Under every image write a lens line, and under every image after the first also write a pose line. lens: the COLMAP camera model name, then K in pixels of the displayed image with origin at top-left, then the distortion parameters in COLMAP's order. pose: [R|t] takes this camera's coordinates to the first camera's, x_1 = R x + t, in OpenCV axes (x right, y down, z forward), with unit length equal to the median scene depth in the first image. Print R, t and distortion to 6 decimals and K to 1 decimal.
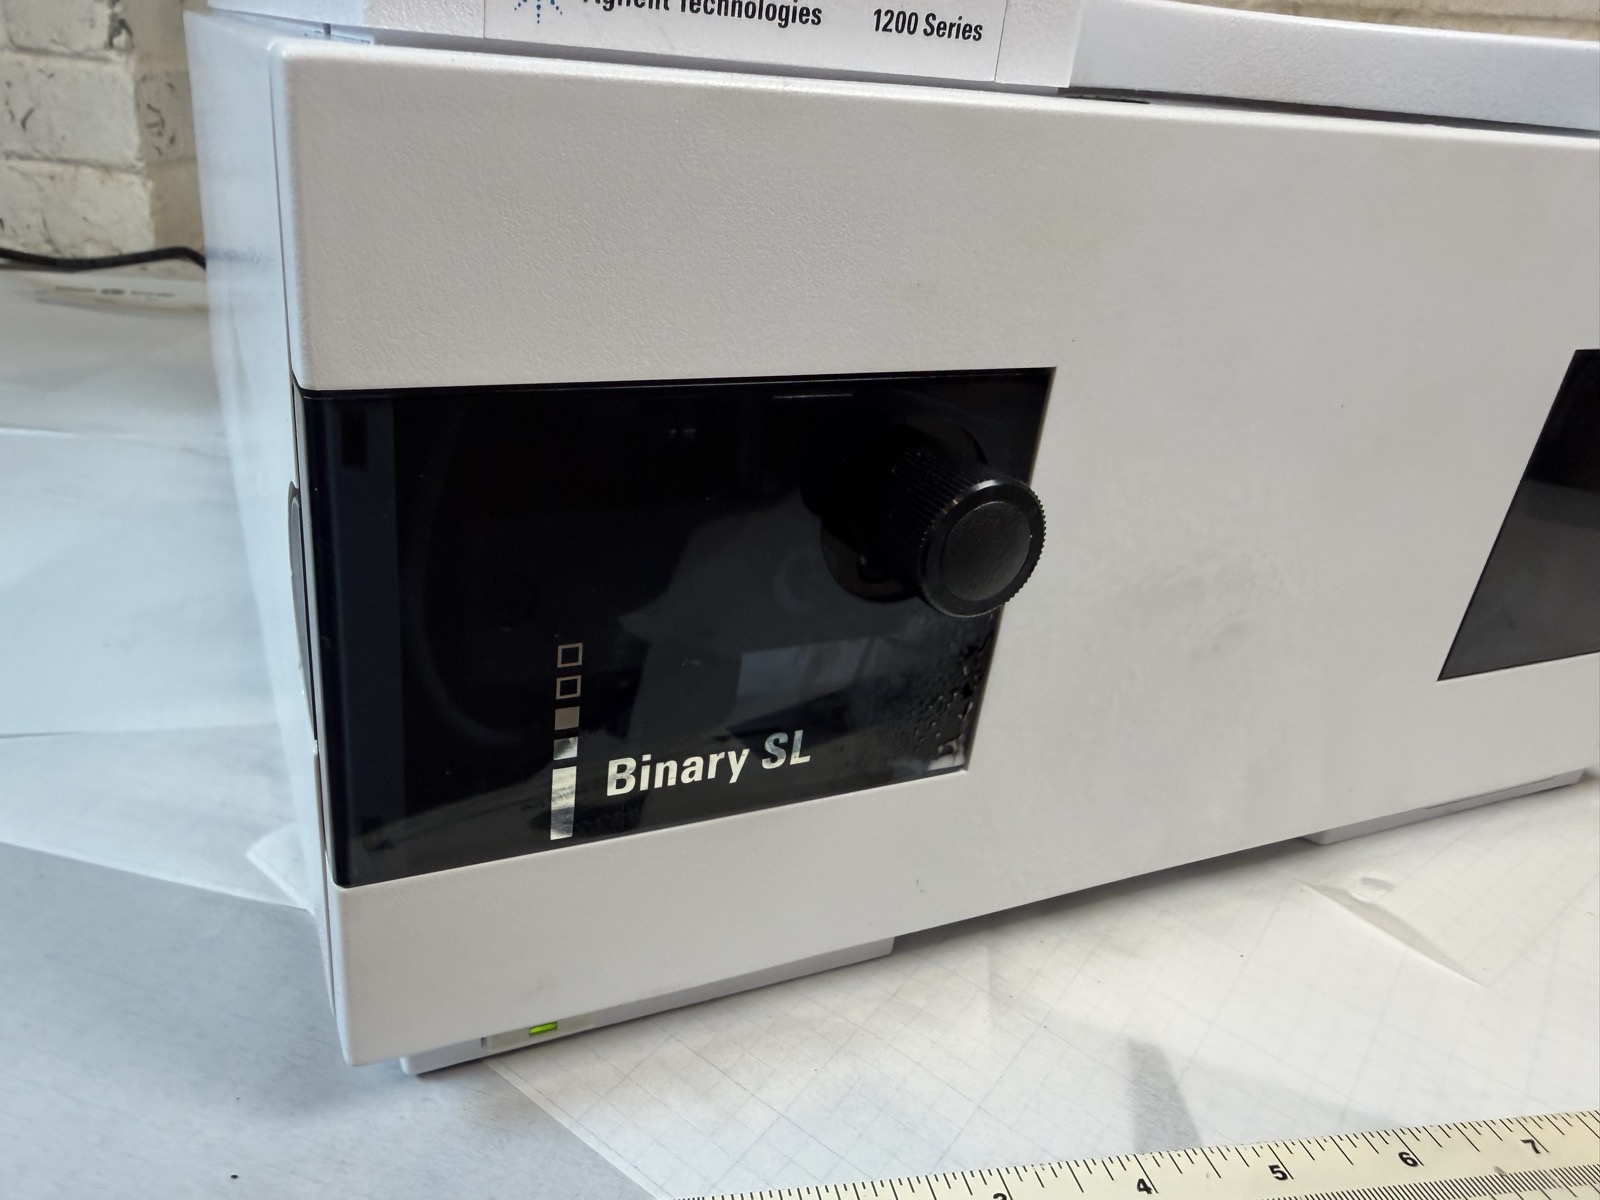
lens RADIAL K [[1149.6, 0, 703.6], [0, 1149.6, 598.8], [0, 0, 1]] dist [0.003992, -0.001794]
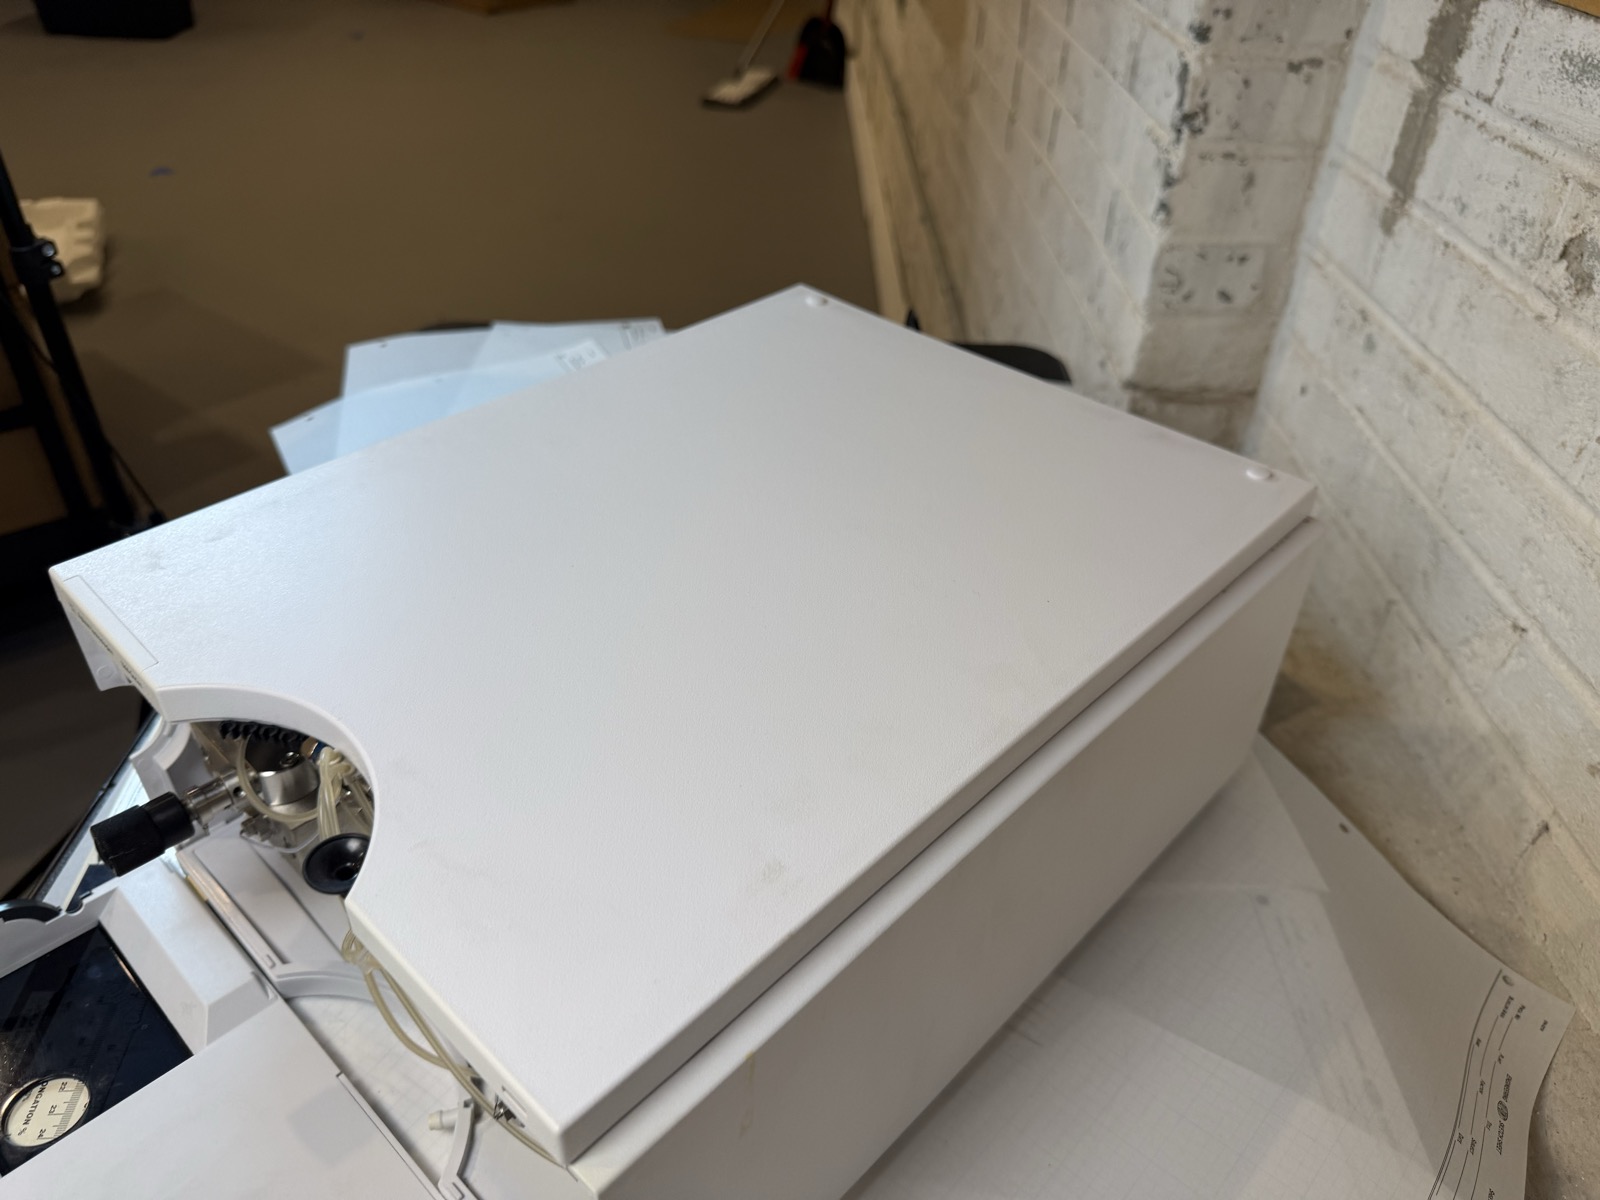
lens RADIAL K [[1192.2, 0, 806.3], [0, 1192.2, 601.9], [0, 0, 1]] dist [-0.007880, 0.004924]
pose [[0.278077, 0.514198, -0.811341, 2.551656], [-0.413203, 0.826545, 0.382214, -2.032584], [0.867143, 0.228963, 0.442311, 0.967375]]
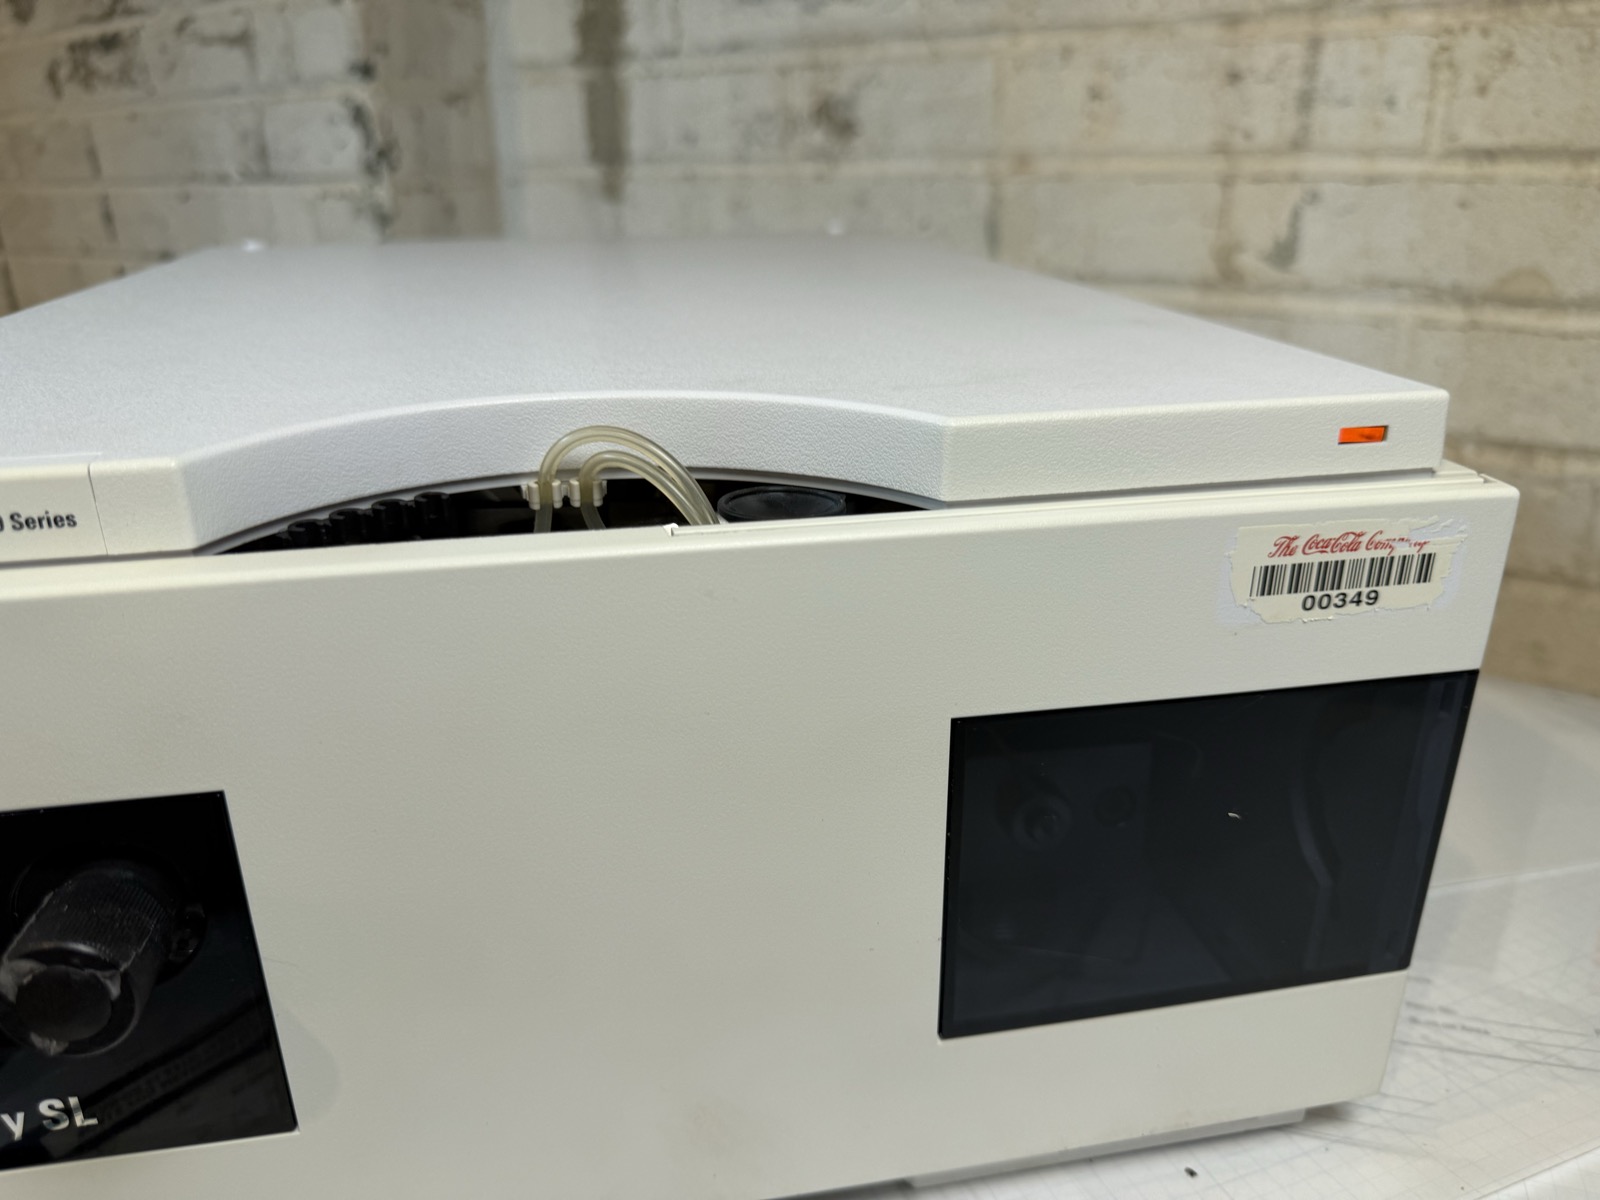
lens RADIAL K [[1185.0, 0, 792.0], [0, 1185.0, 604.1], [0, 0, 1]] dist [-0.019918, -0.003391]
pose [[0.937246, 0.037968, -0.346595, 1.306919], [-0.063458, 0.996026, -0.062490, -0.368431], [0.342845, 0.080563, 0.935931, 0.199094]]
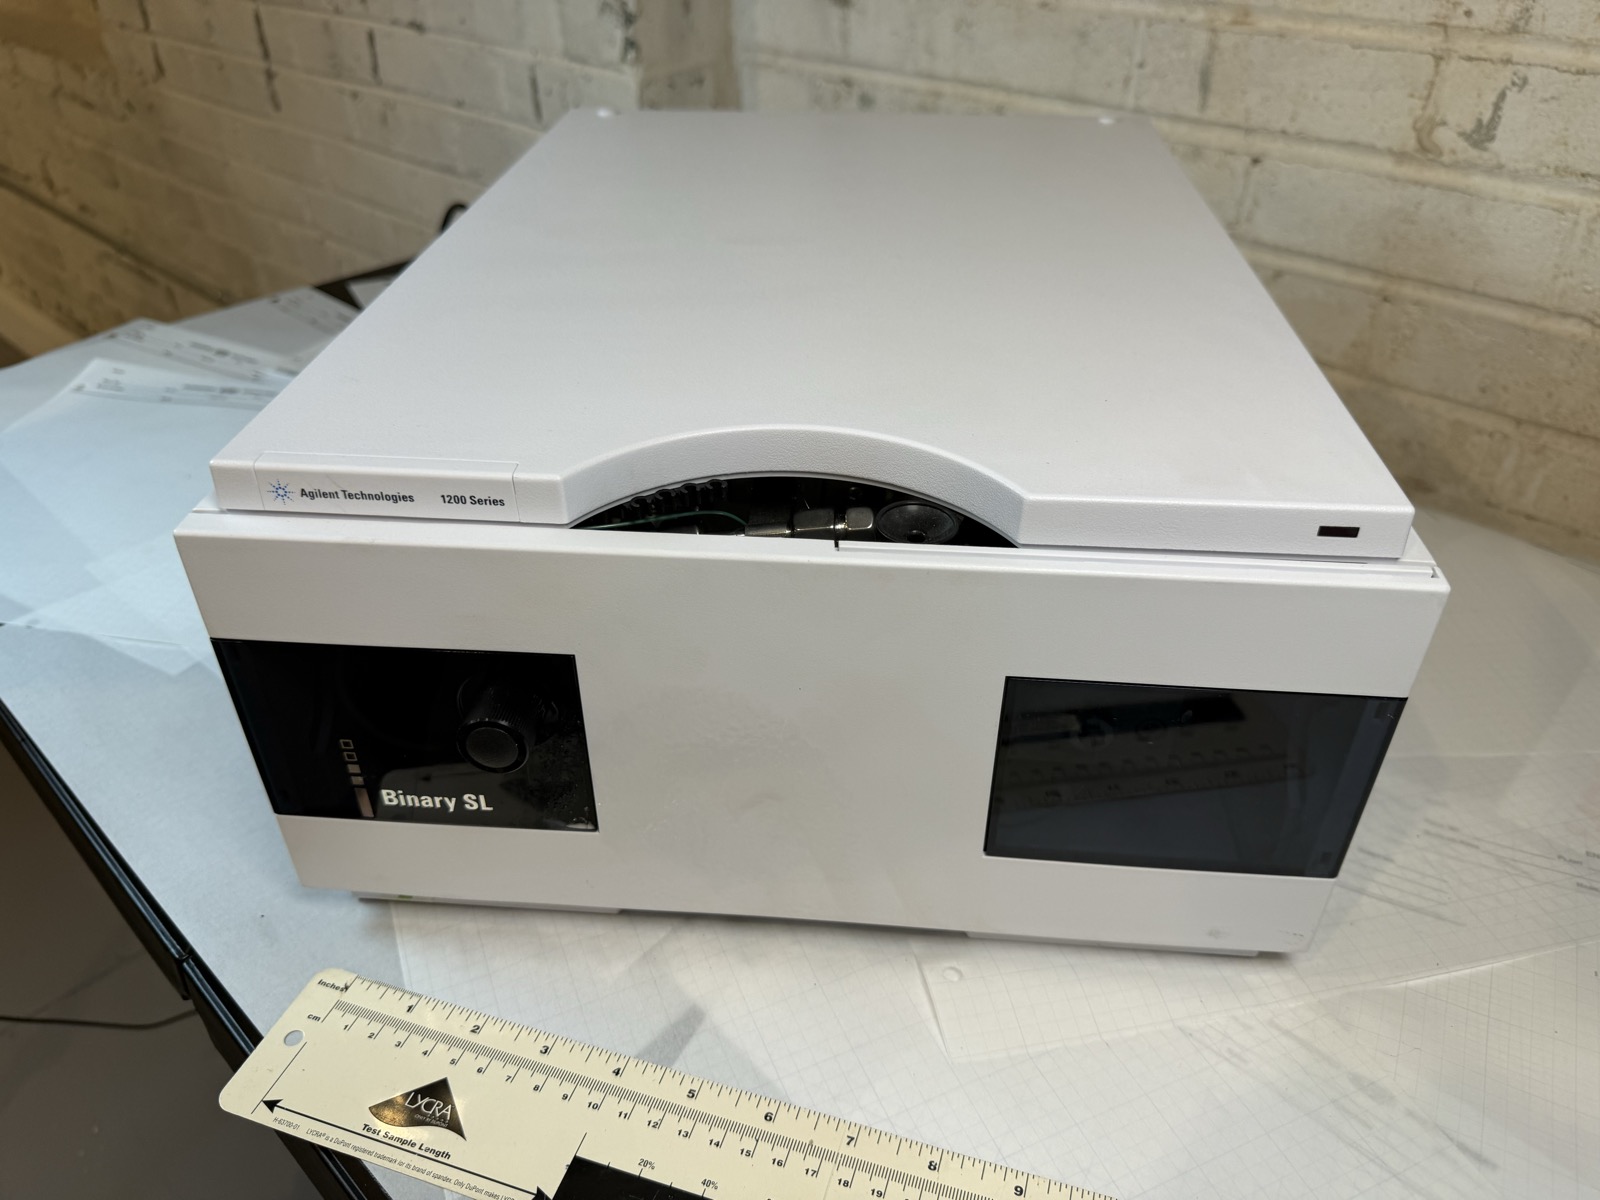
lens RADIAL K [[1173.6, 0, 801.8], [0, 1173.6, 602.6], [0, 0, 1]] dist [-0.016359, 0.006751]
pose [[0.884839, 0.199416, -0.421061, 1.369887], [-0.135425, 0.974832, 0.177095, -0.647666], [0.445780, -0.099678, 0.889576, -0.514215]]
